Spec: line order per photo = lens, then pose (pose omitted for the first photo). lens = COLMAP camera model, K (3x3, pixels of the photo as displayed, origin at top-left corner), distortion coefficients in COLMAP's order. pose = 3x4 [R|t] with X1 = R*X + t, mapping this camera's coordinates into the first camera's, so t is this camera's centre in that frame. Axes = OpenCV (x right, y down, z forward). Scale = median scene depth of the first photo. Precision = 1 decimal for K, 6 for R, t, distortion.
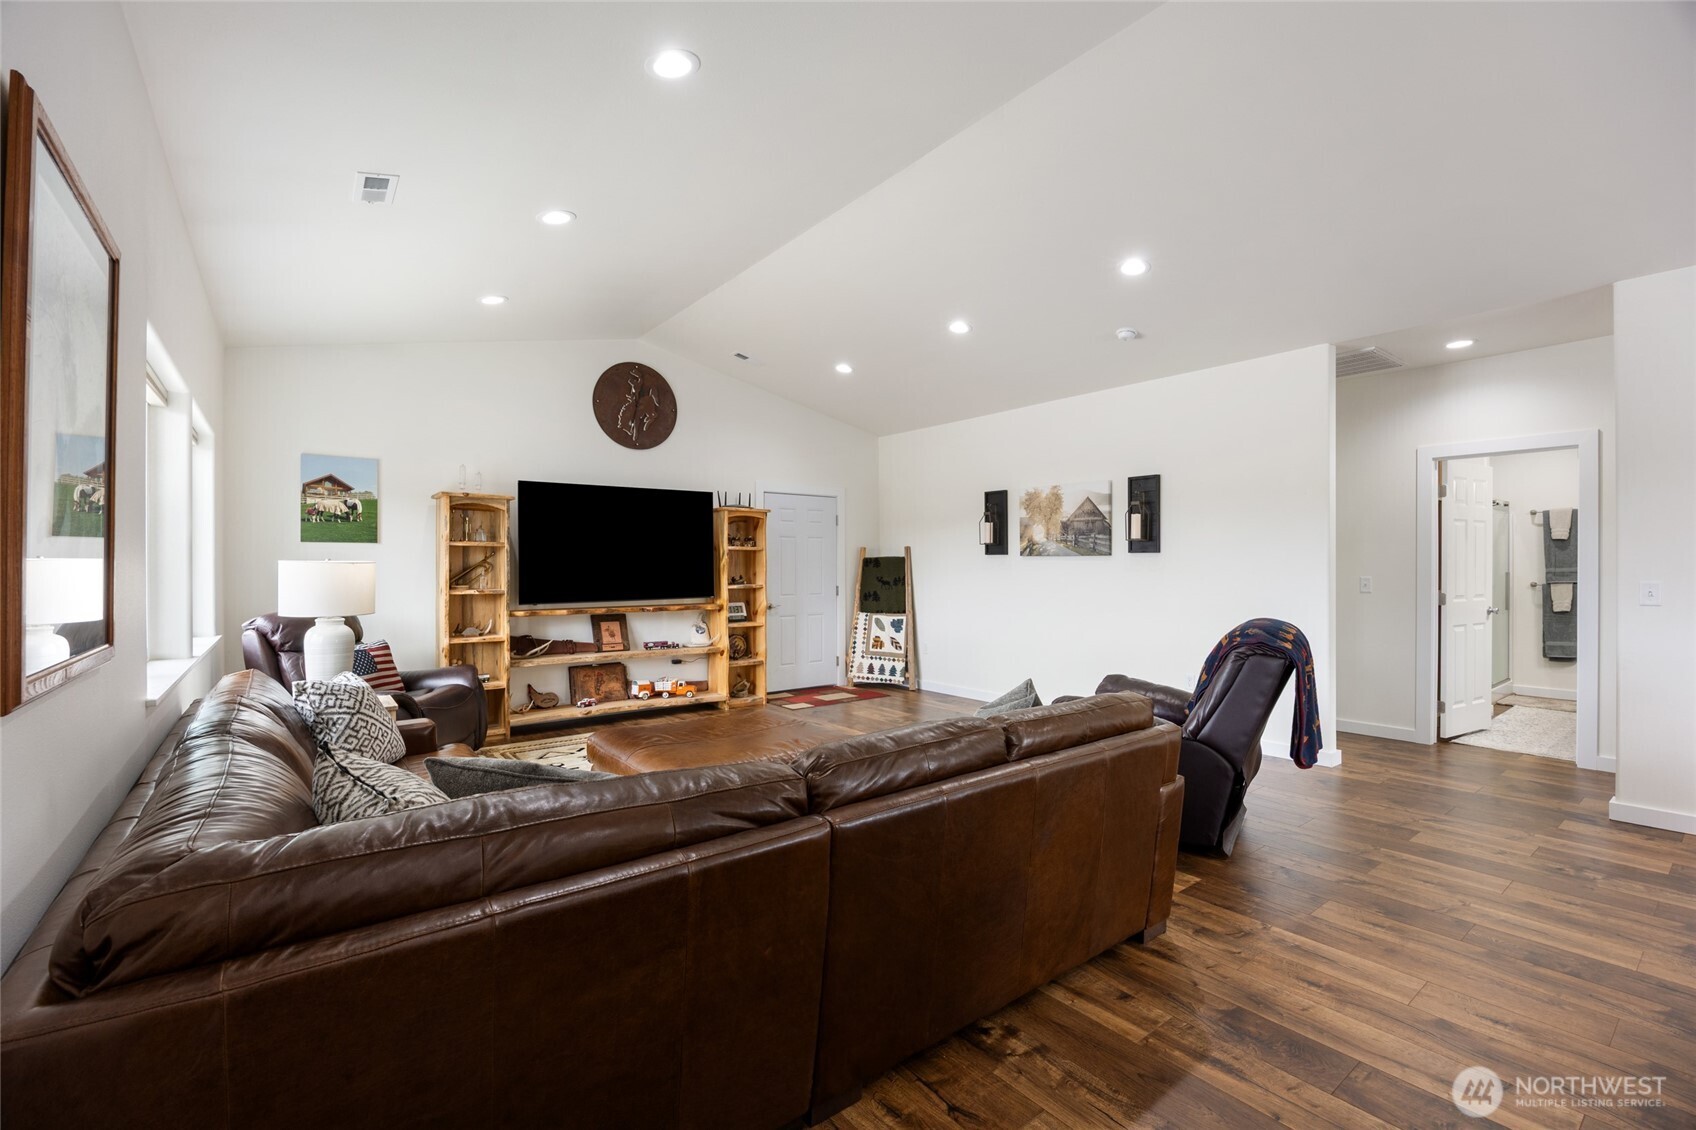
lens RADIAL K [[738.5, 0, 851.4], [0, 738.5, 566.6], [0, 0, 1]] dist [-0.017298, 0.001405]
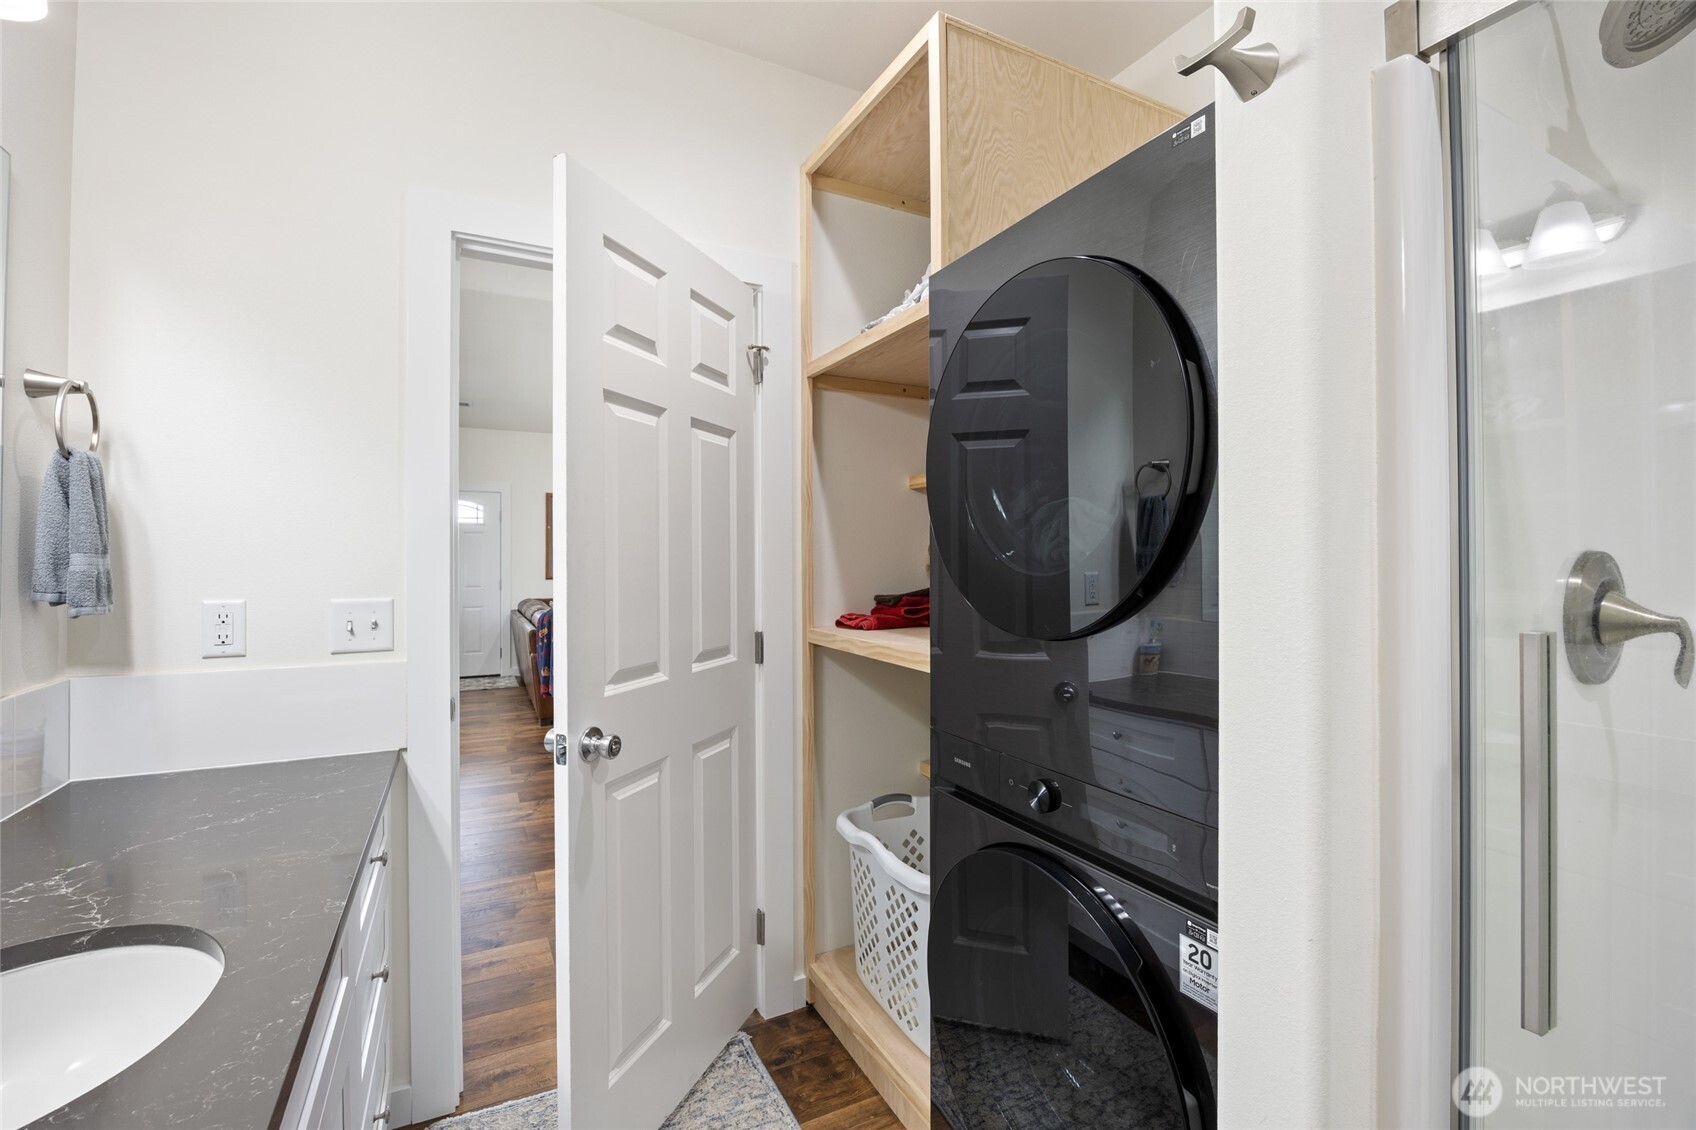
lens RADIAL K [[738.5, 0, 845.1], [0, 738.5, 562.4], [0, 0, 1]] dist [-0.017298, 0.001405]
pose [[-0.180541, 0.000643, -0.983567, 0.987211], [-0.005543, 0.999983, 0.001671, -0.001178], [0.983552, 0.005754, -0.180534, 0.930136]]
